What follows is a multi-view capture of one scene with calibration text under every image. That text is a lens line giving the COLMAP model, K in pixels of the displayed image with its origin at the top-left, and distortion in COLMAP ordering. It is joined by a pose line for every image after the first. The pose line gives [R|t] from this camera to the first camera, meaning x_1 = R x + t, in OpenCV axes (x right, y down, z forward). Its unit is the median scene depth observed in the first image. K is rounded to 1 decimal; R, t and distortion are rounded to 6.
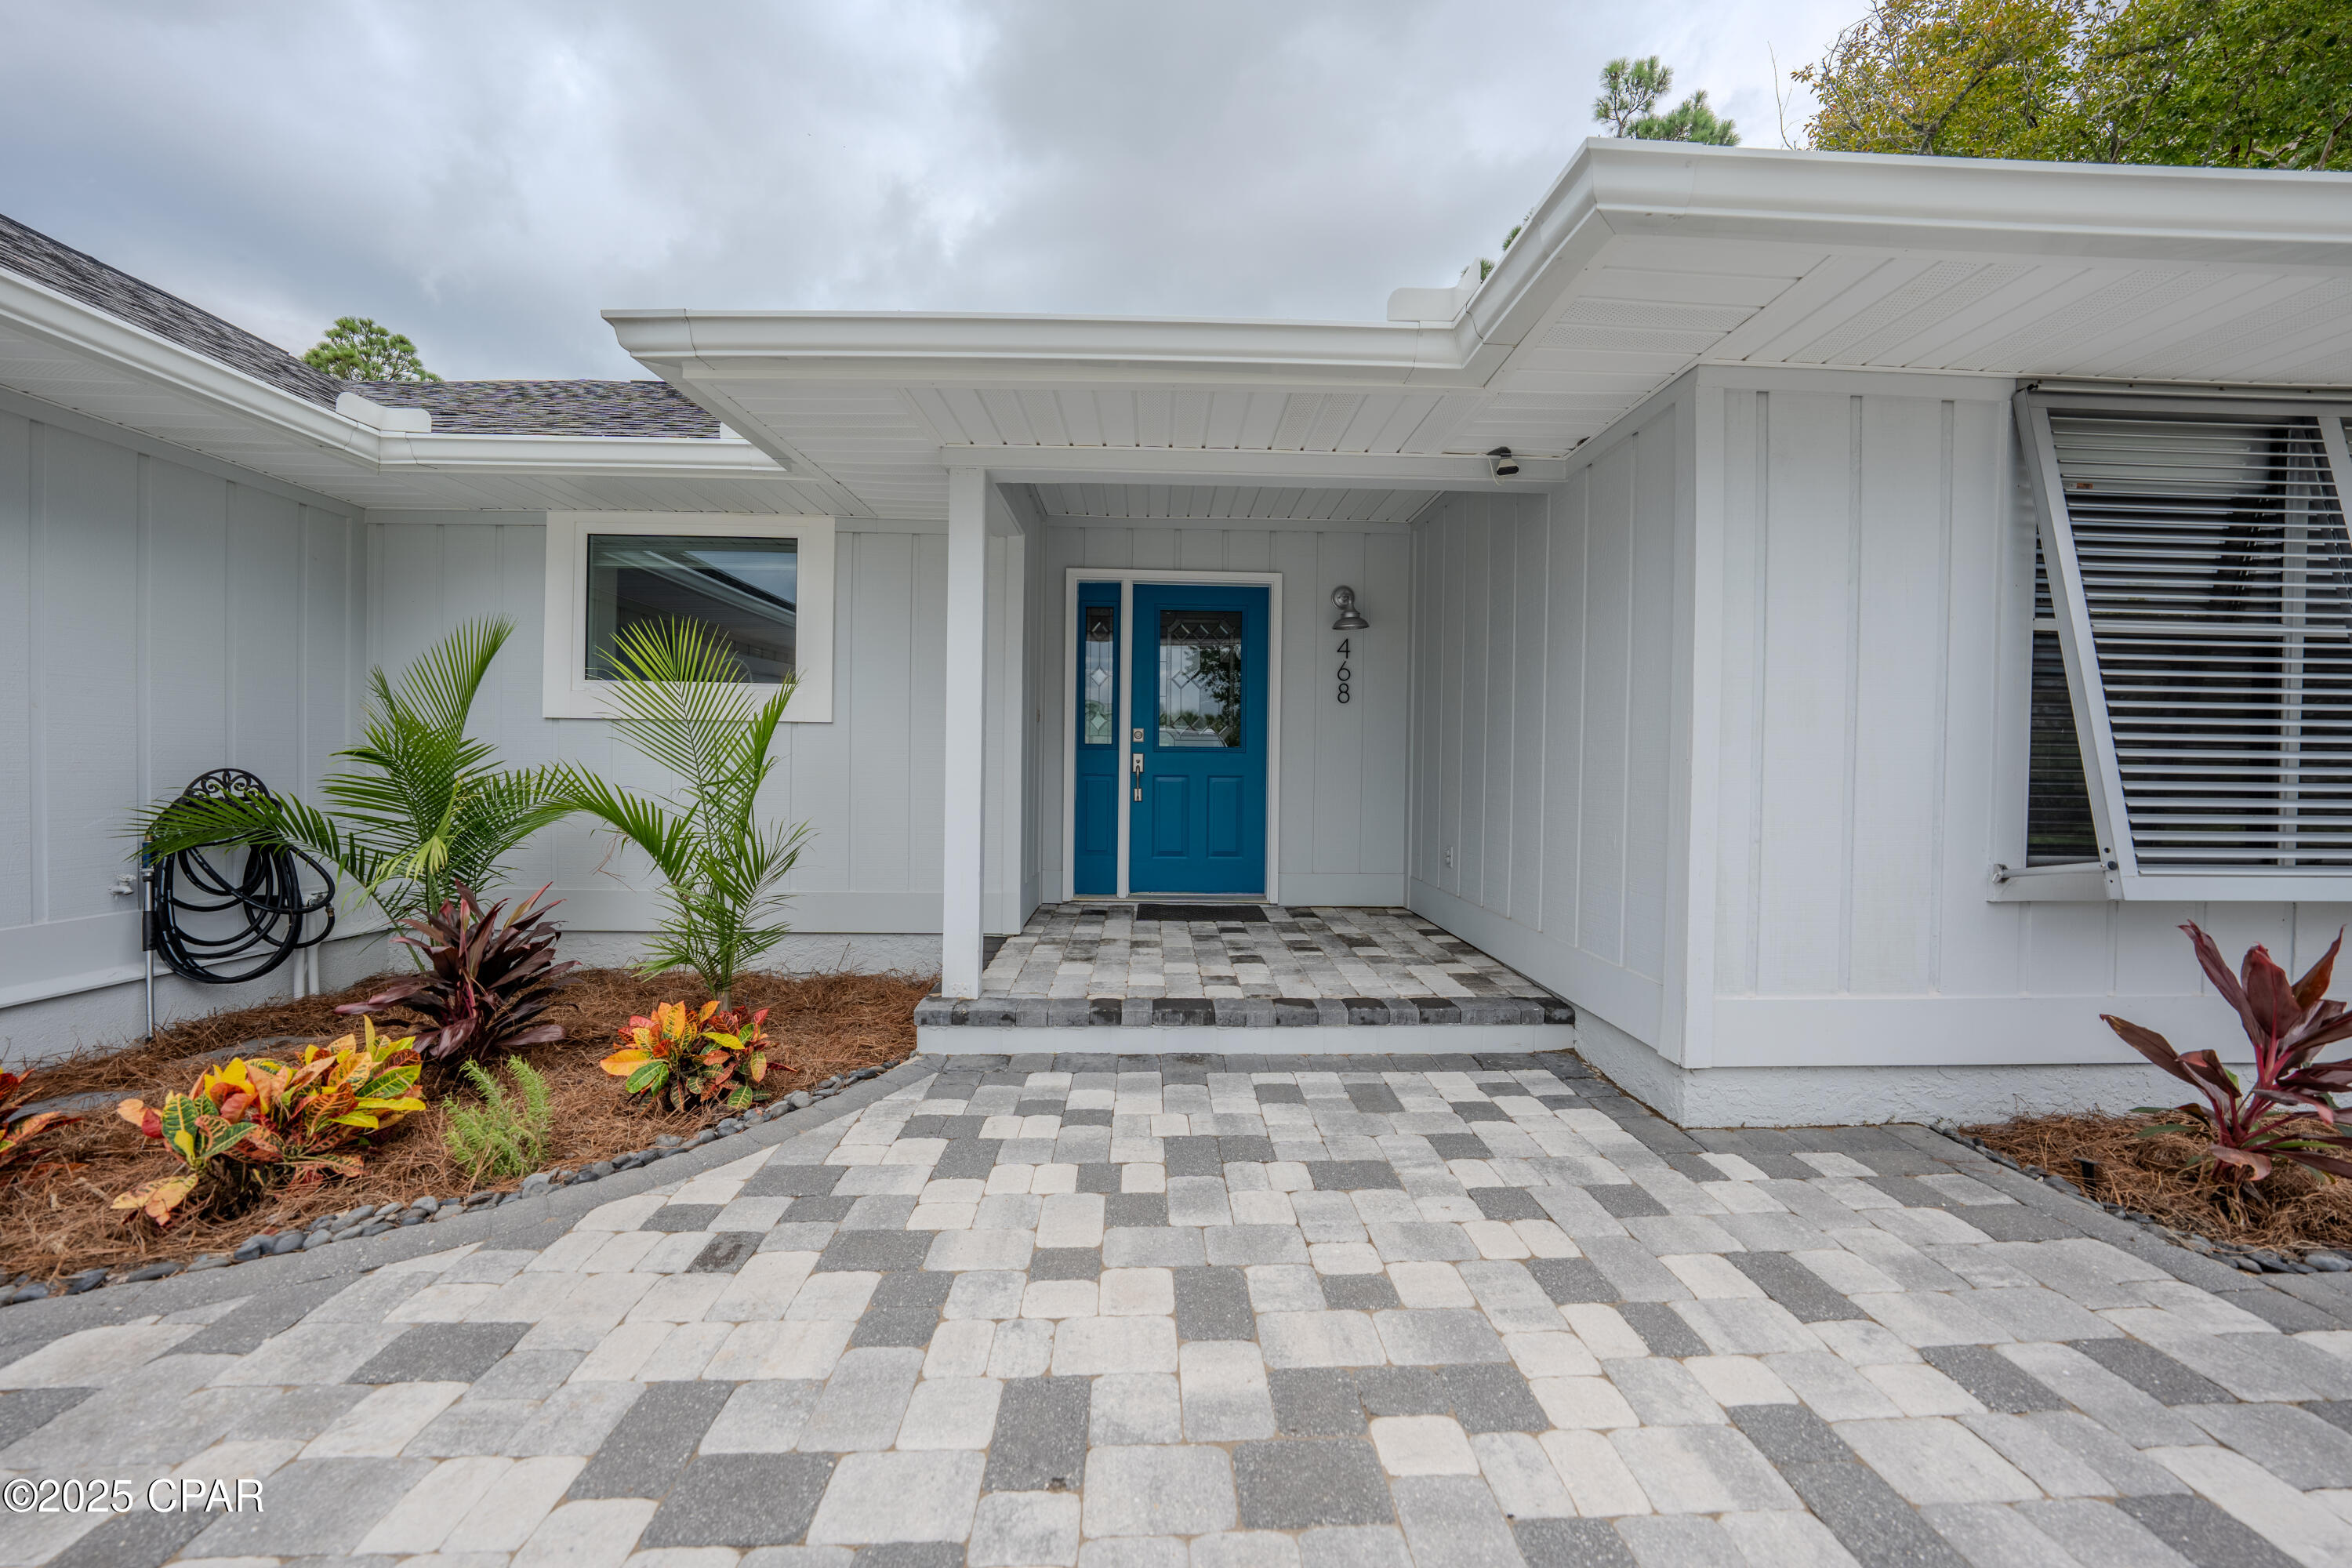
lens RADIAL K [[813.5, 0, 1181.6], [0, 813.5, 779.0], [0, 0, 1]] dist [-0.024527, 0.005014]
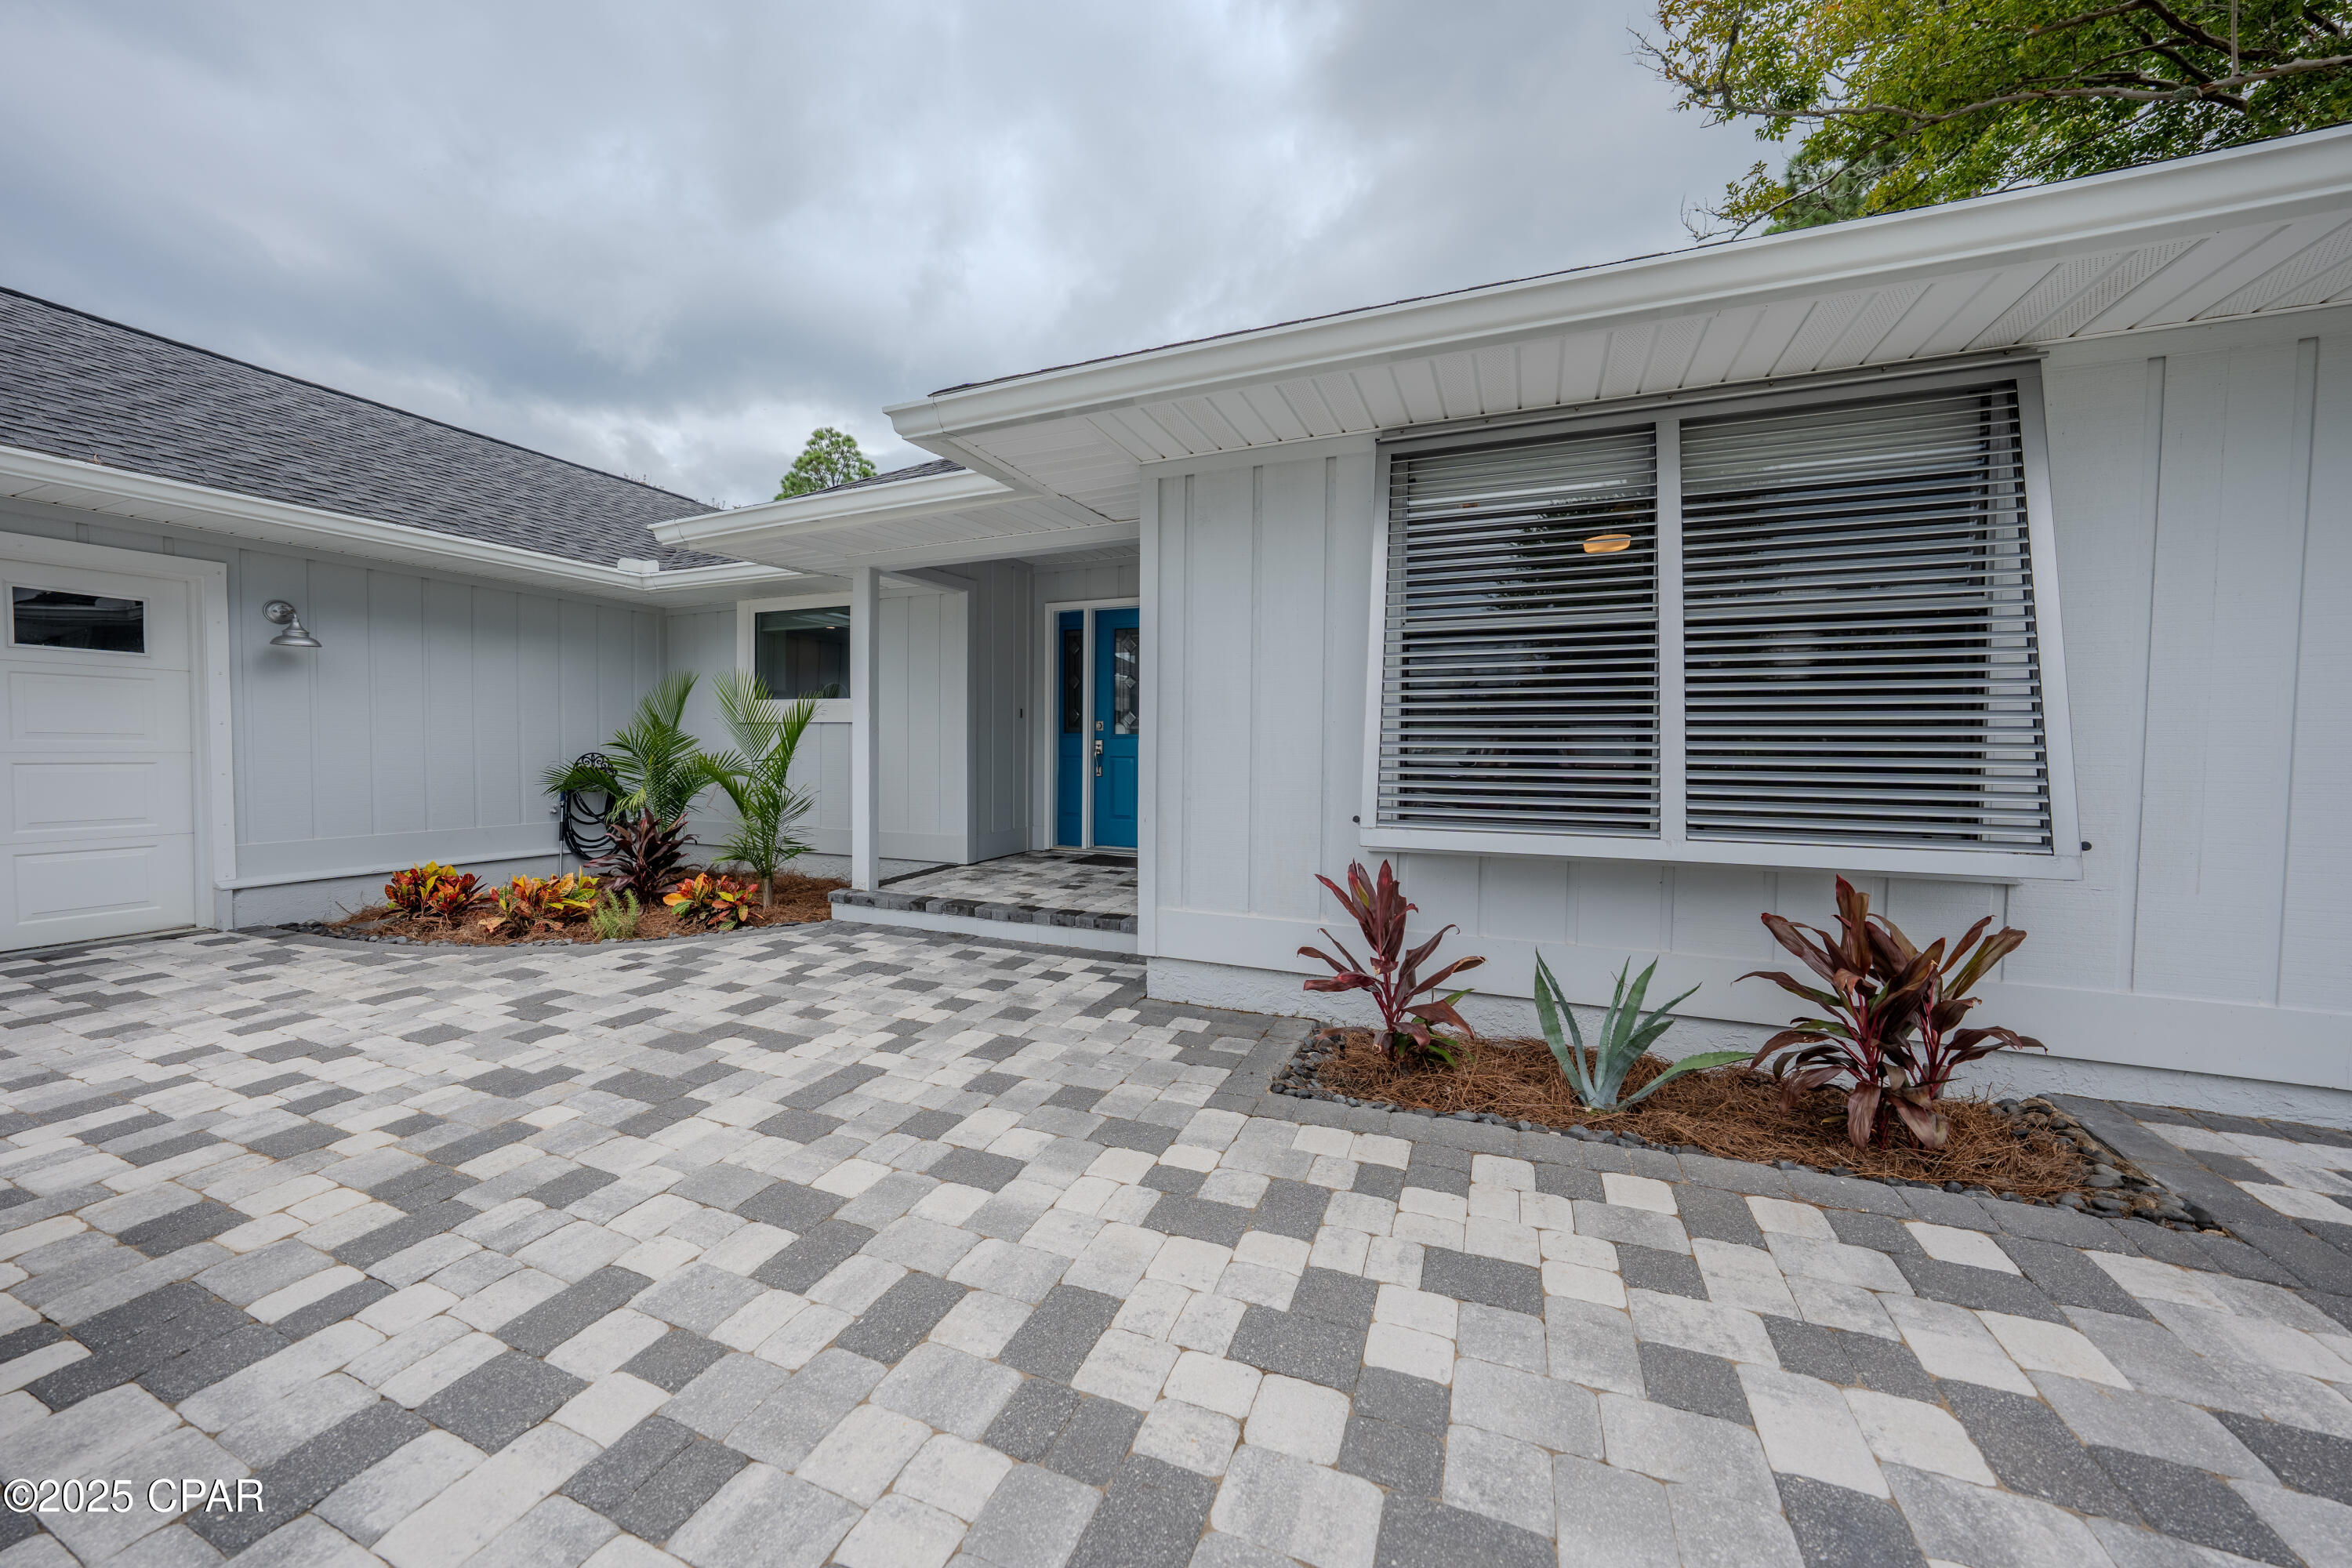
lens RADIAL K [[813.5, 0, 1181.6], [0, 813.5, 779.0], [0, 0, 1]] dist [-0.024527, 0.005014]
pose [[0.910653, 0.010274, -0.413044, 1.232743], [-0.003722, 0.999854, 0.016666, 0.018418], [0.413155, -0.013640, 0.910558, -0.279815]]
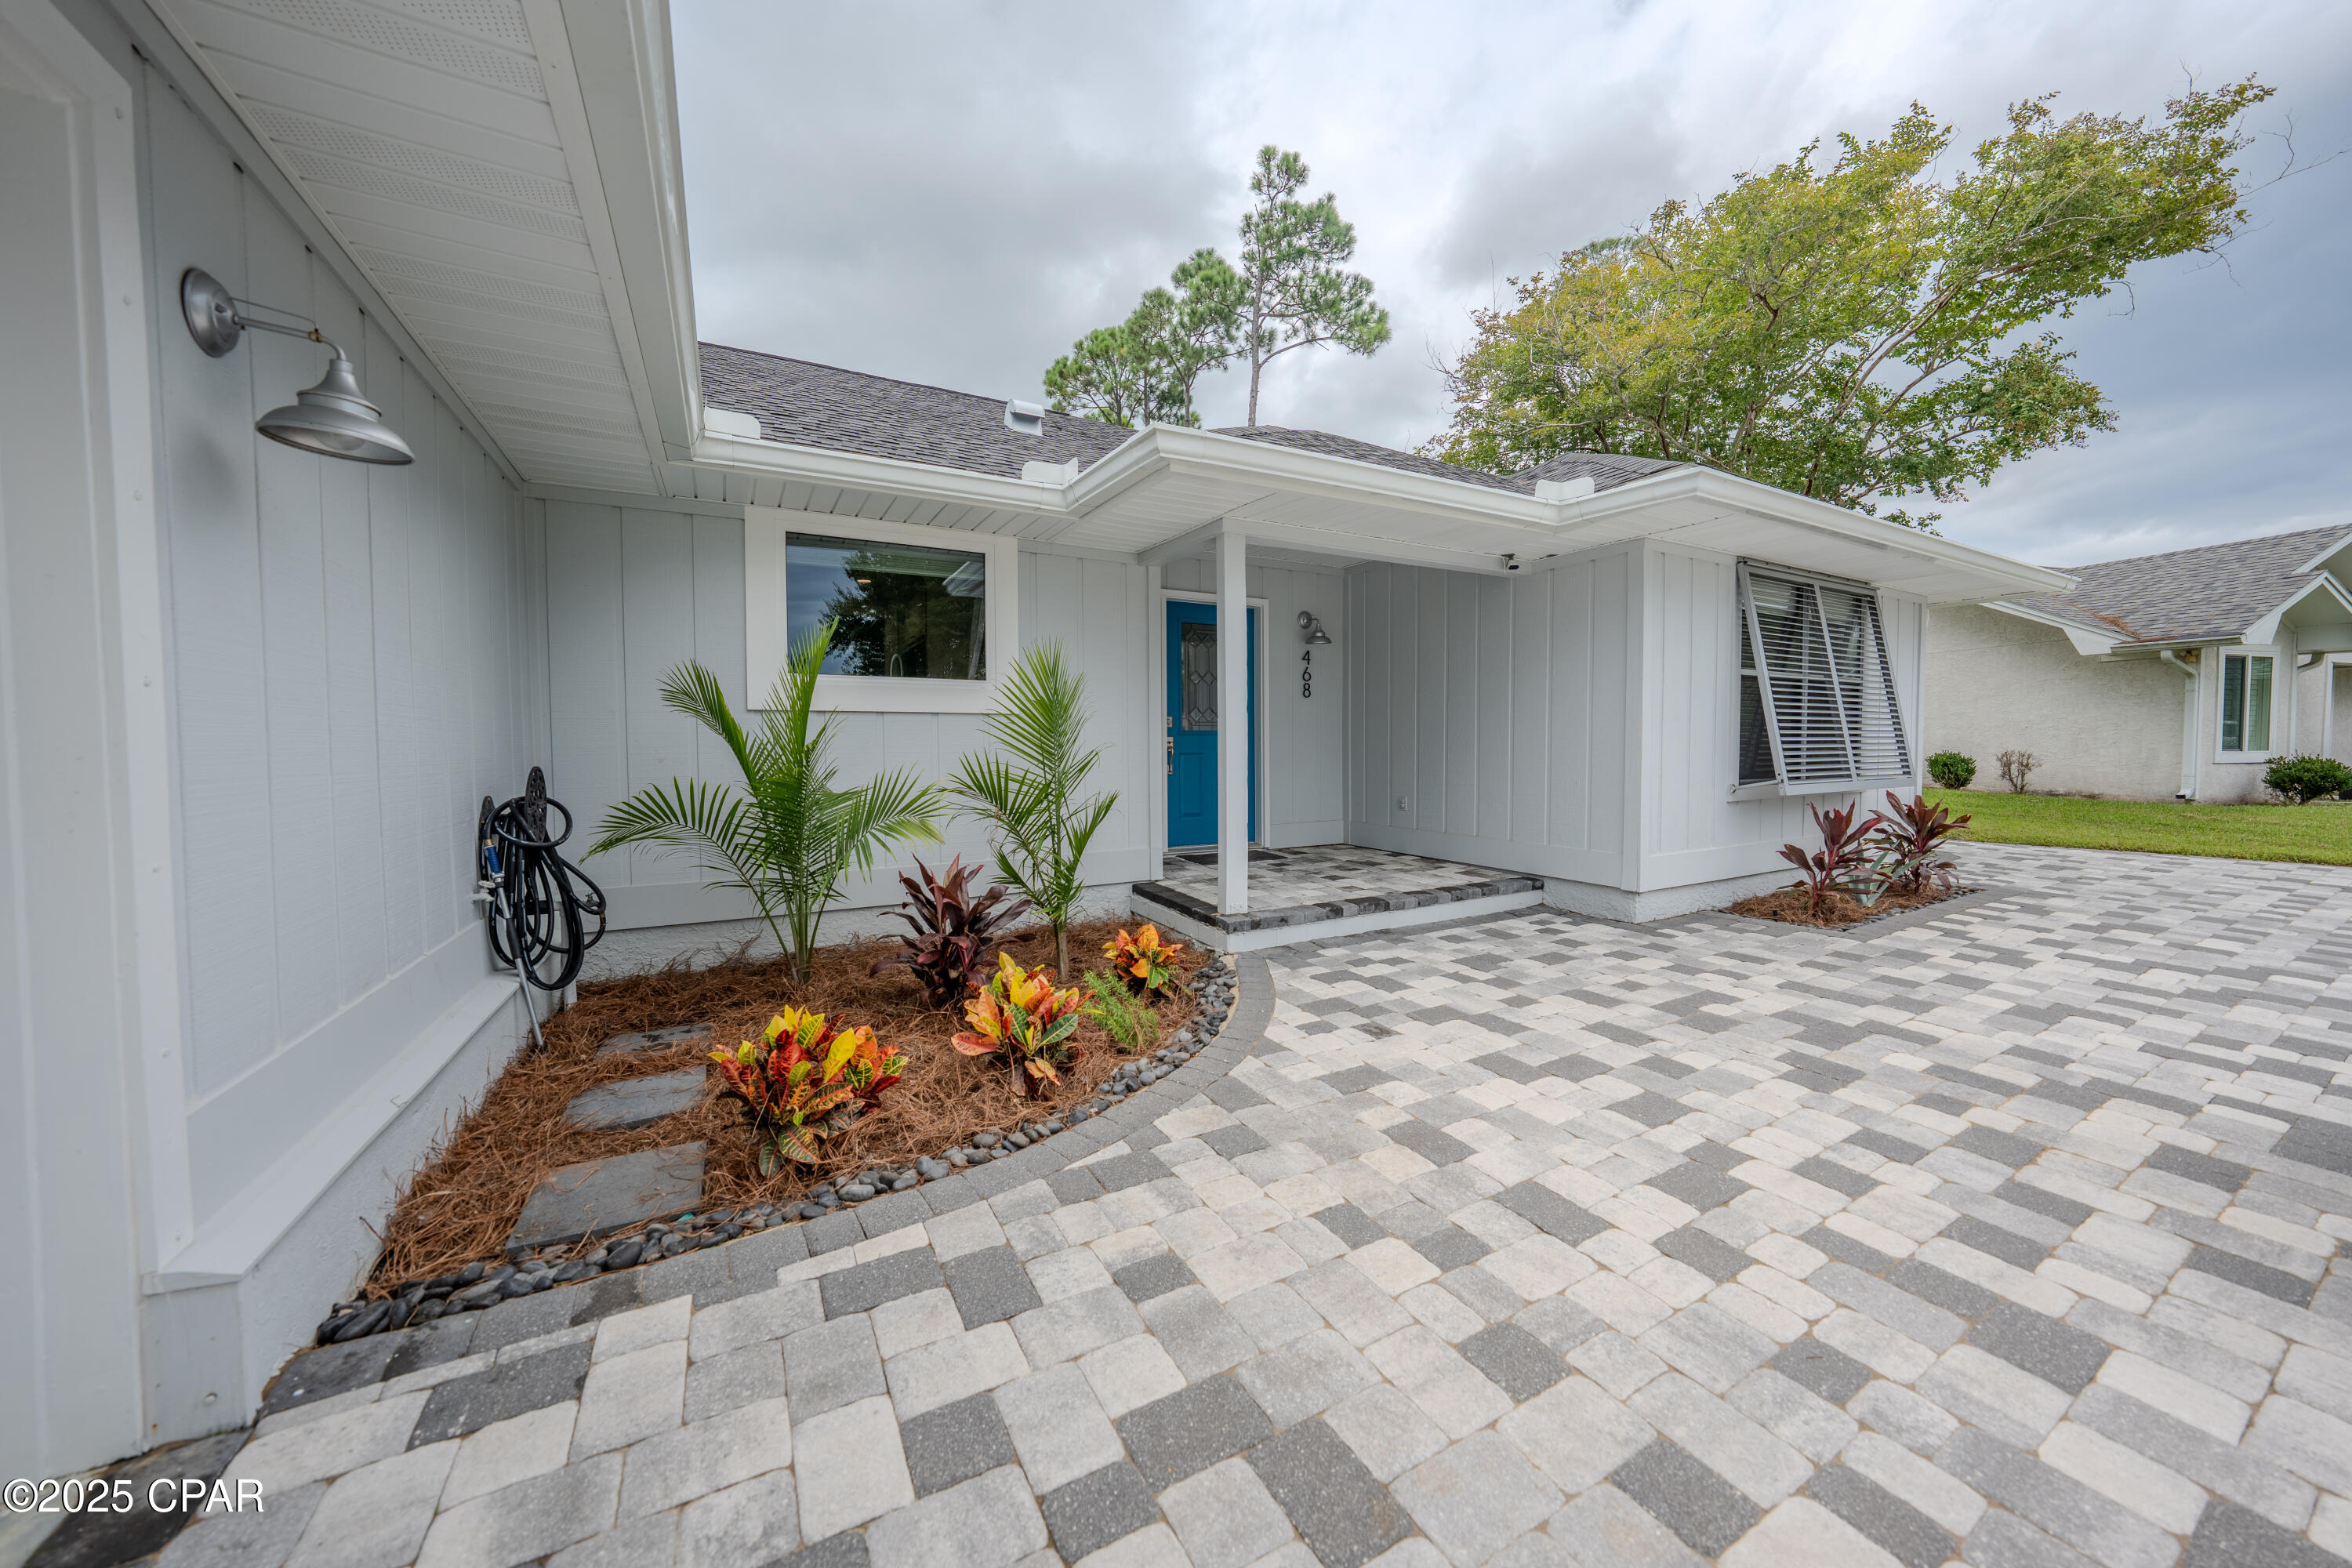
lens RADIAL K [[813.5, 0, 1181.6], [0, 813.5, 779.0], [0, 0, 1]] dist [-0.024527, 0.005014]
pose [[0.893639, -0.036538, 0.447296, -1.210989], [0.023719, 0.999133, 0.034228, -0.016586], [-0.448159, -0.019978, 0.893731, -0.261271]]
